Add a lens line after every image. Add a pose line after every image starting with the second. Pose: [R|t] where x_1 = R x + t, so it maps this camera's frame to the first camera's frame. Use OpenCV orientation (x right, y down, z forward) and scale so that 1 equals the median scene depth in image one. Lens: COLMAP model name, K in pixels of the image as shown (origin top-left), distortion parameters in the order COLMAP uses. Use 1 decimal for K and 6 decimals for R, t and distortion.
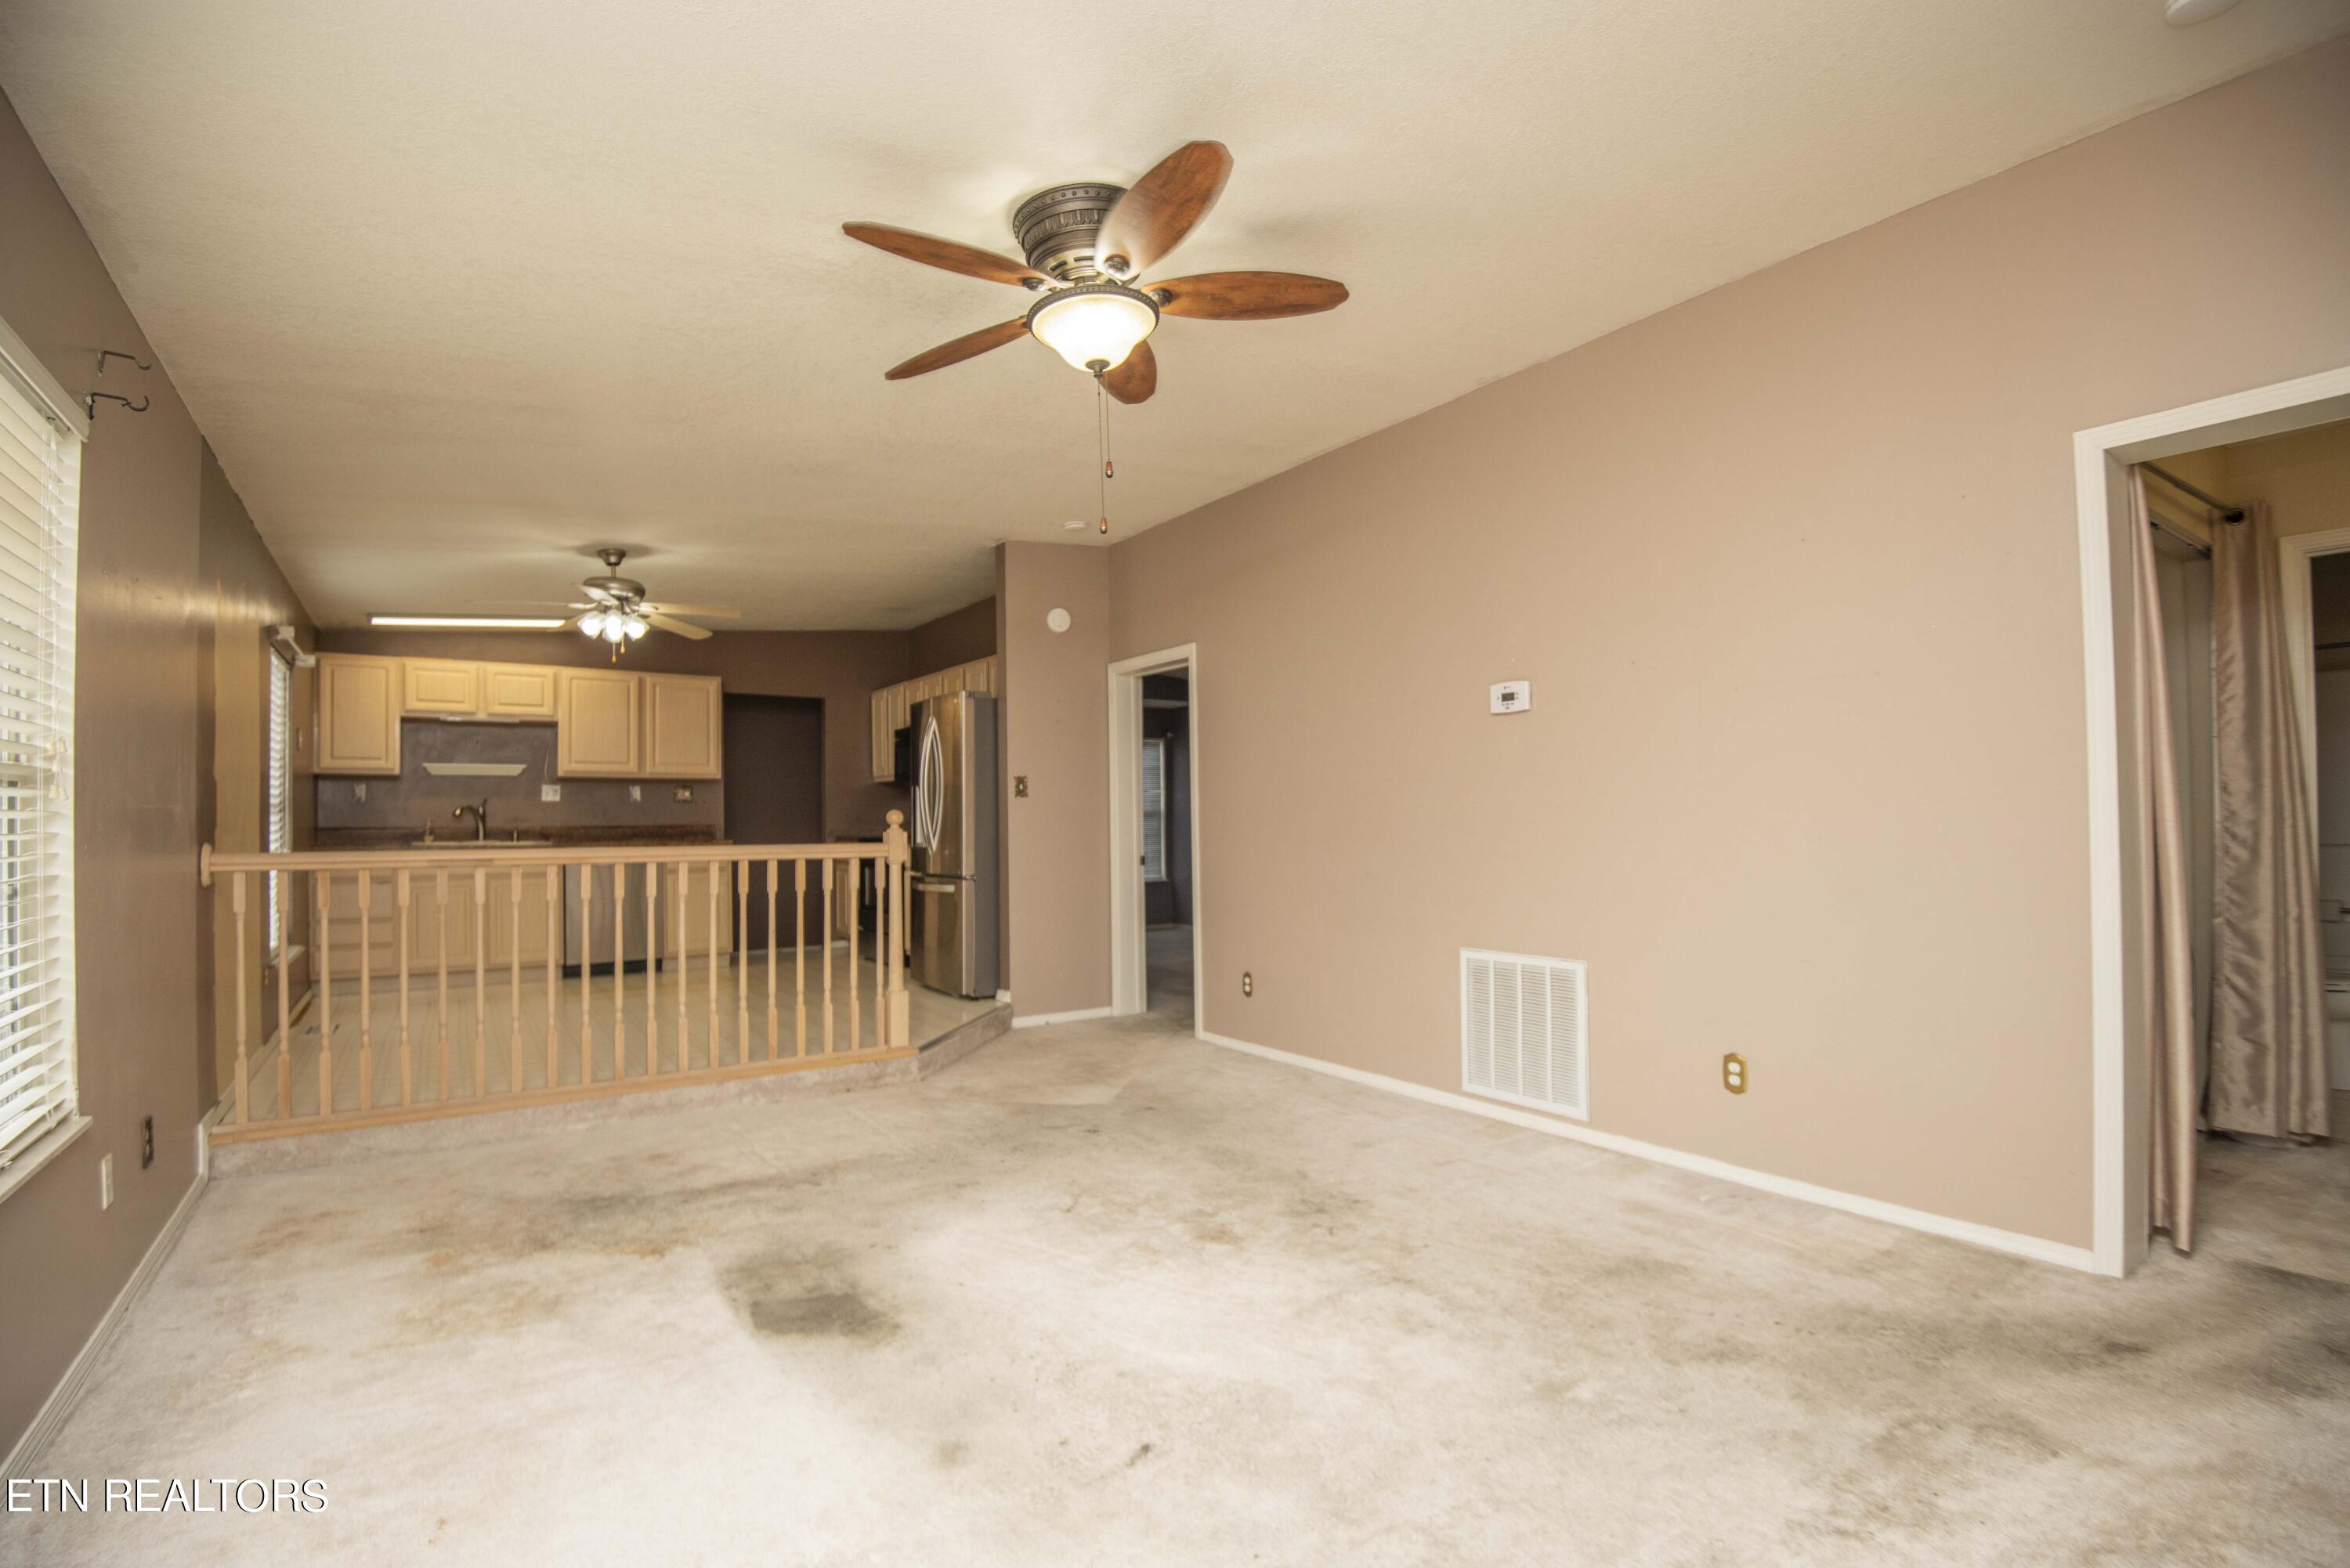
lens RADIAL K [[1065.1, 0, 1176.3], [0, 1065.1, 792.5], [0, 0, 1]] dist [-0.024216, -0.004887]
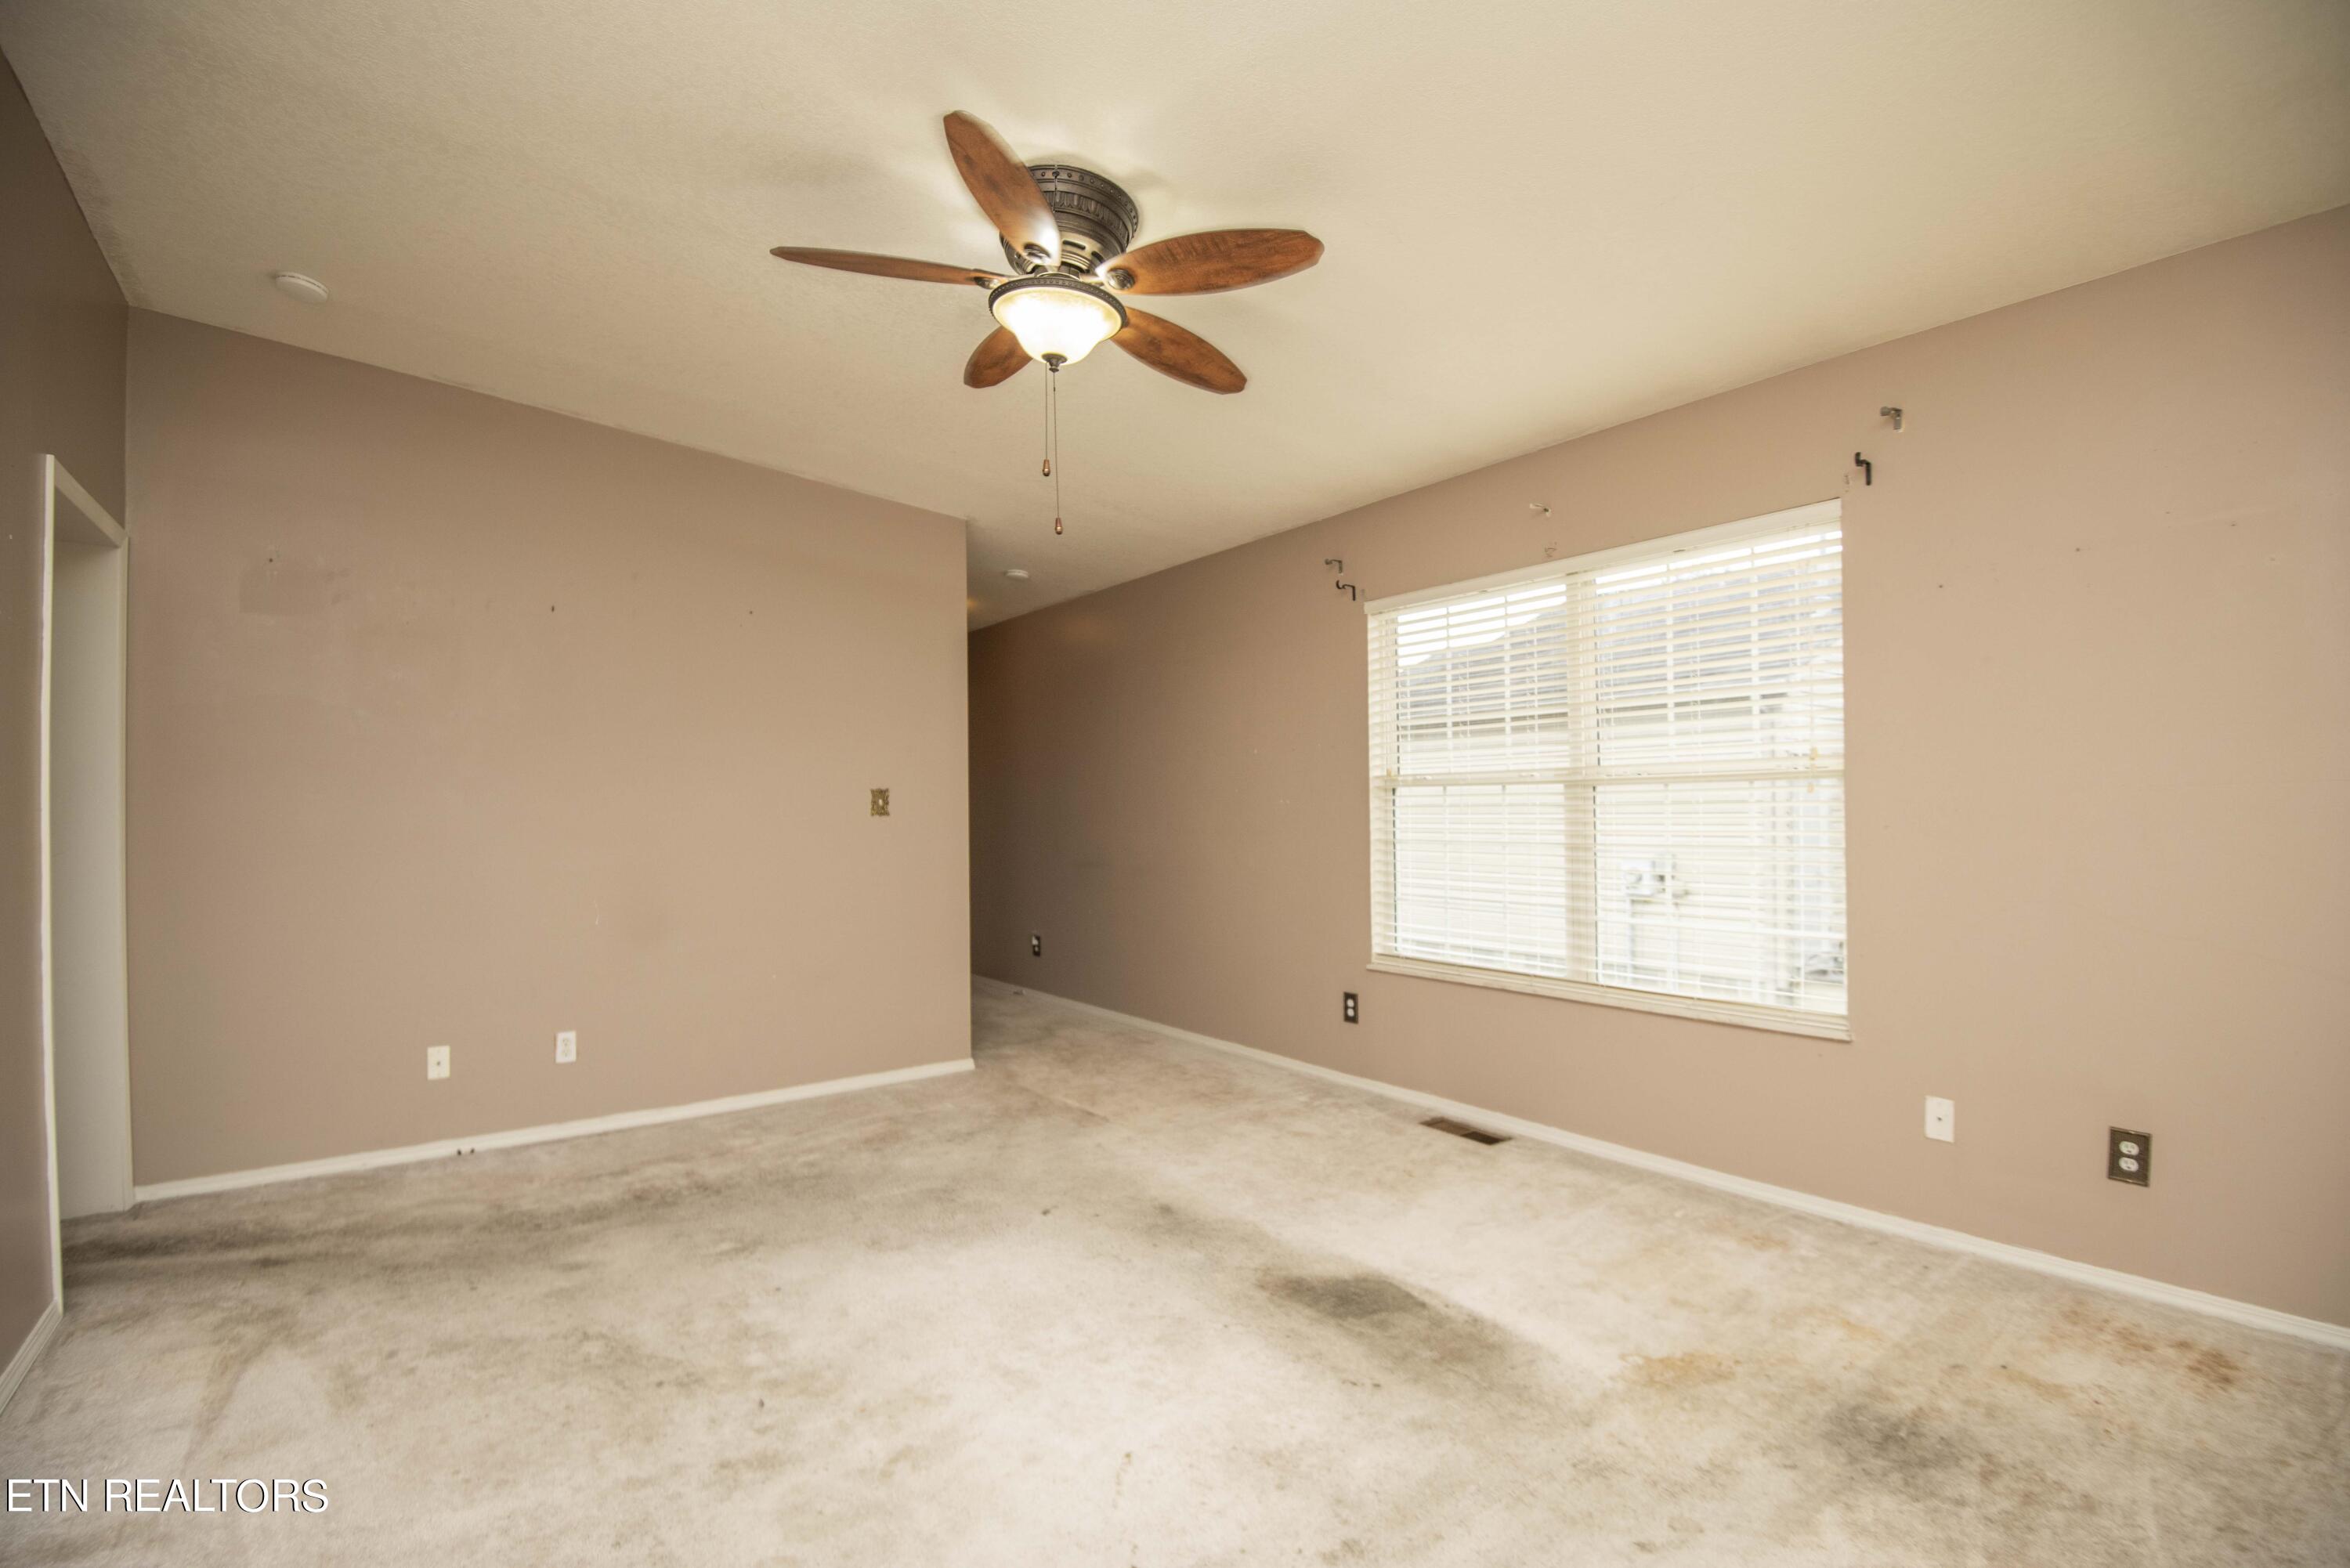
lens RADIAL K [[1065.1, 0, 1176.3], [0, 1065.1, 792.5], [0, 0, 1]] dist [-0.024216, -0.004887]
pose [[-0.999238, 0.025113, -0.029888, -0.088526], [0.026301, 0.998853, -0.040024, 0.020900], [0.028849, -0.040779, -0.998752, 1.190247]]
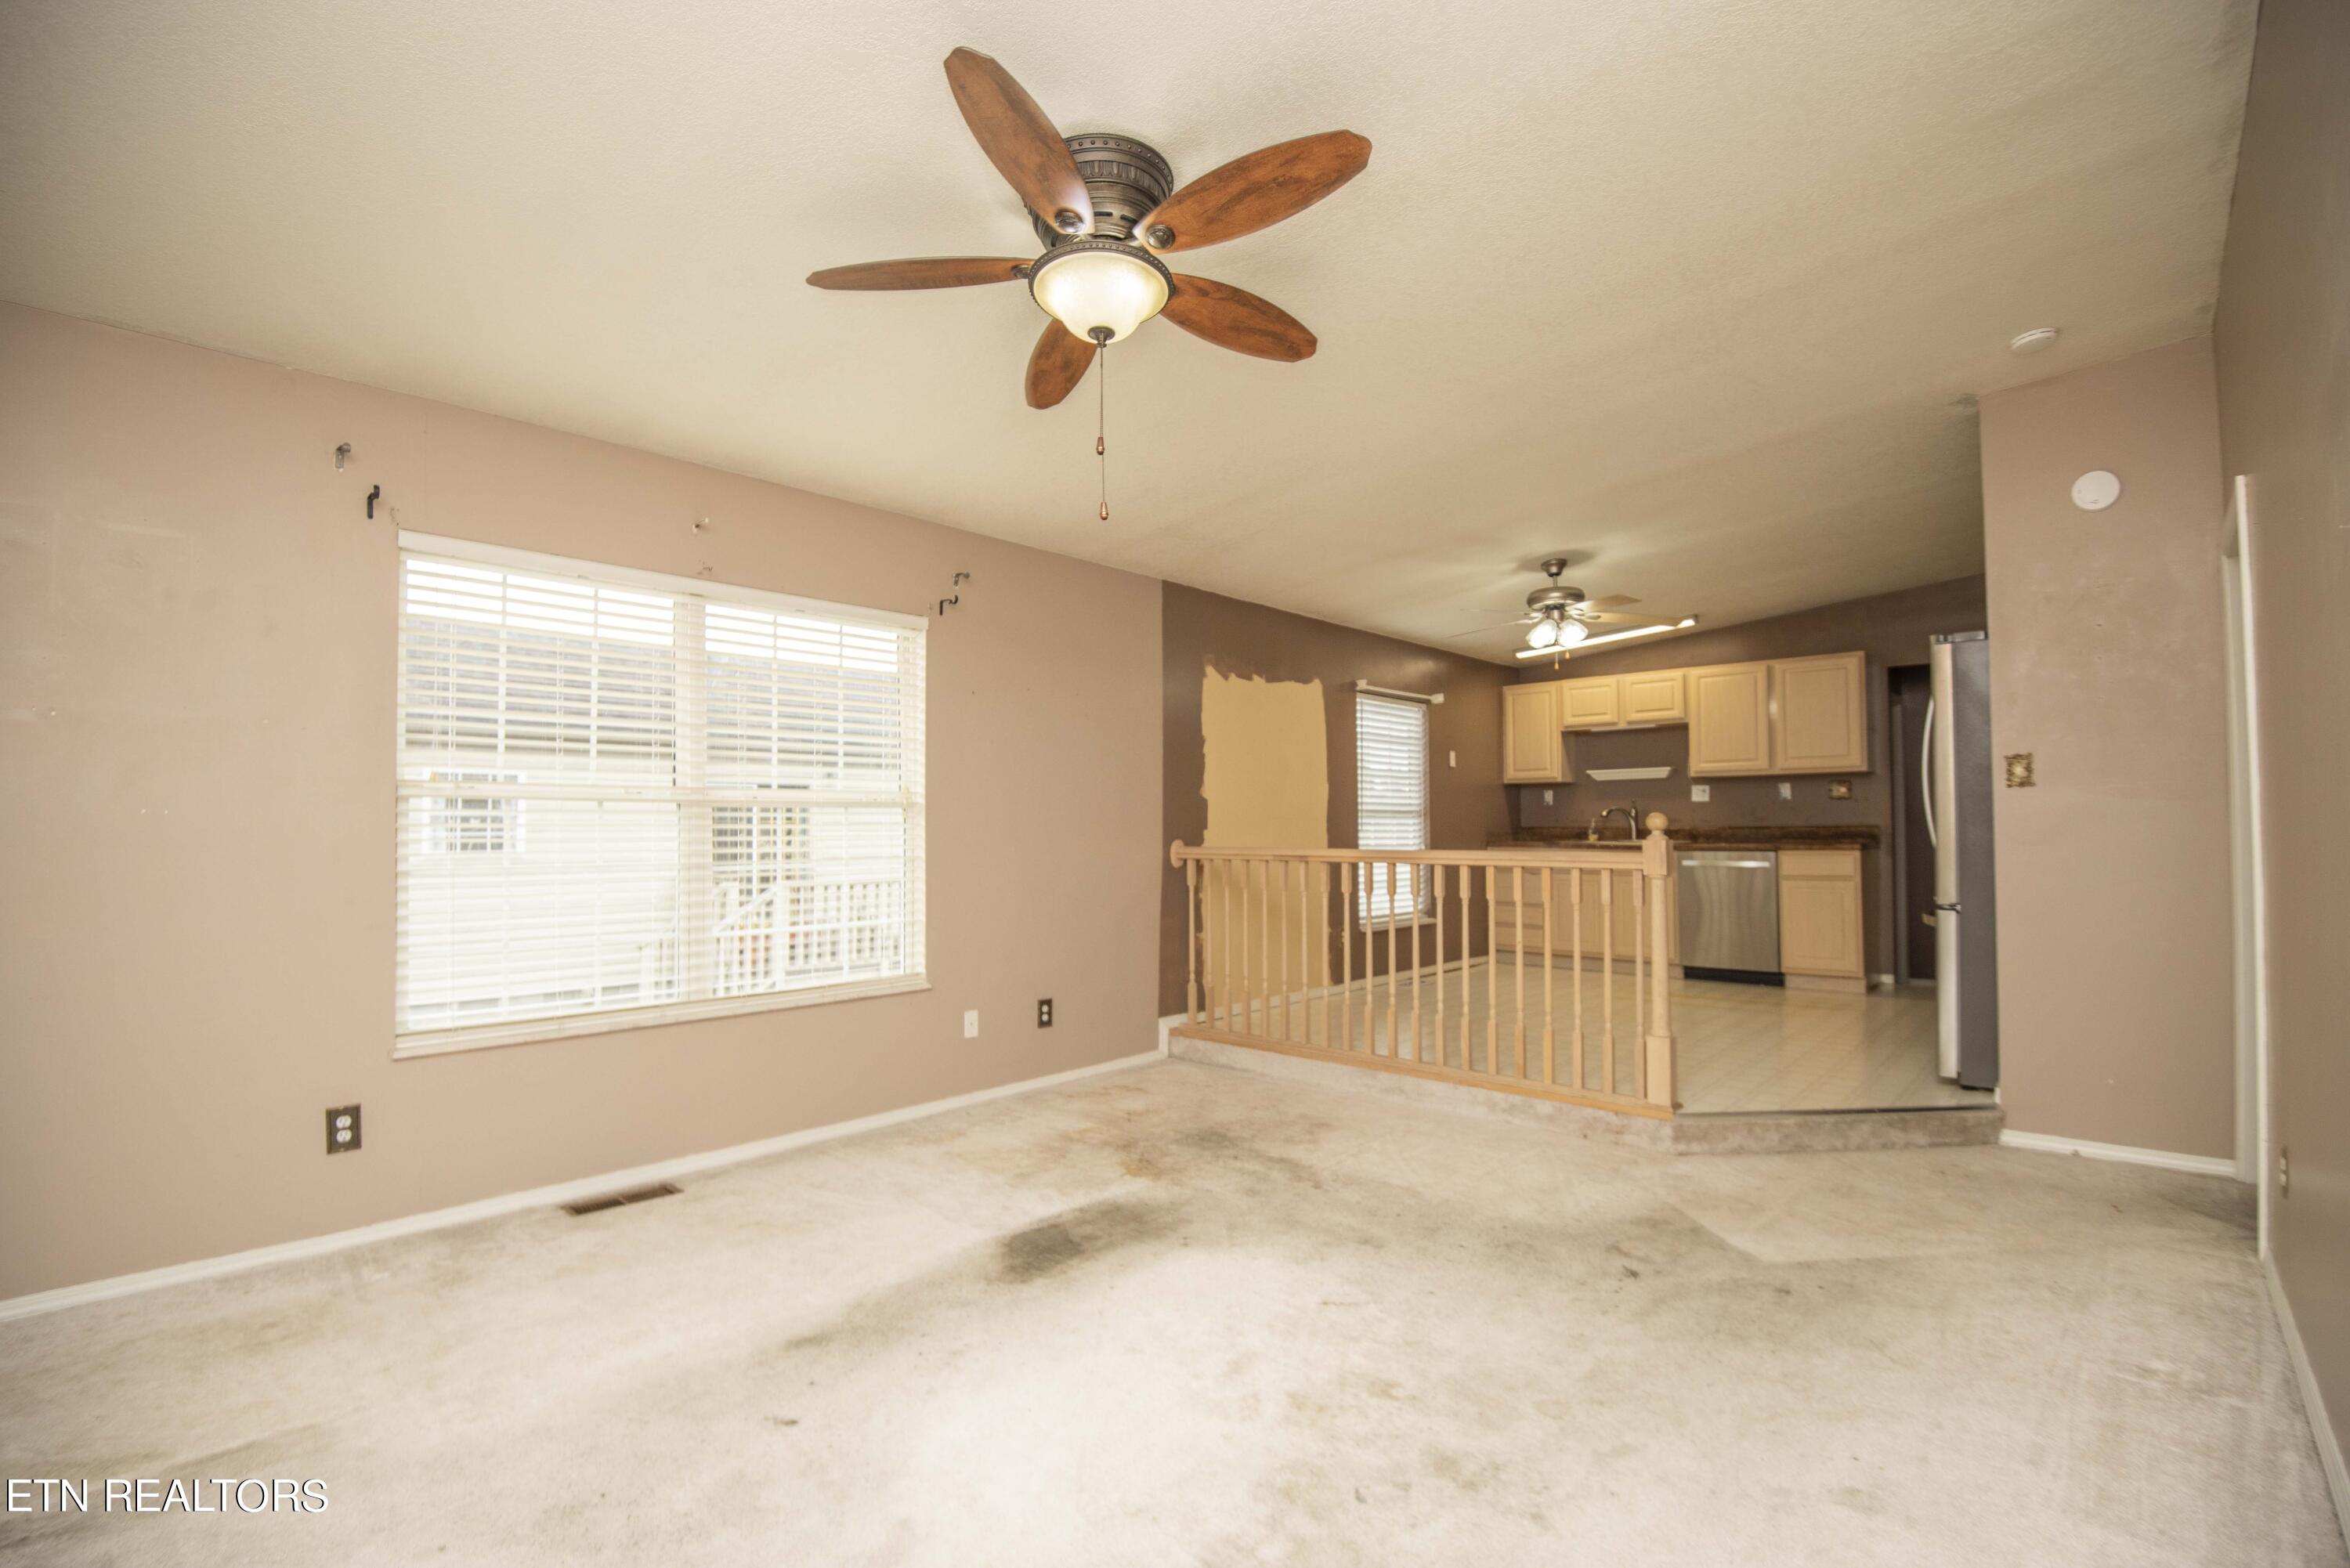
lens RADIAL K [[1065.1, 0, 1176.3], [0, 1065.1, 792.5], [0, 0, 1]] dist [-0.024216, -0.004887]
pose [[0.220852, -0.024625, -0.974996, 0.498860], [0.029849, 0.999384, -0.018480, 0.006037], [0.974851, -0.025021, 0.221451, 0.518801]]
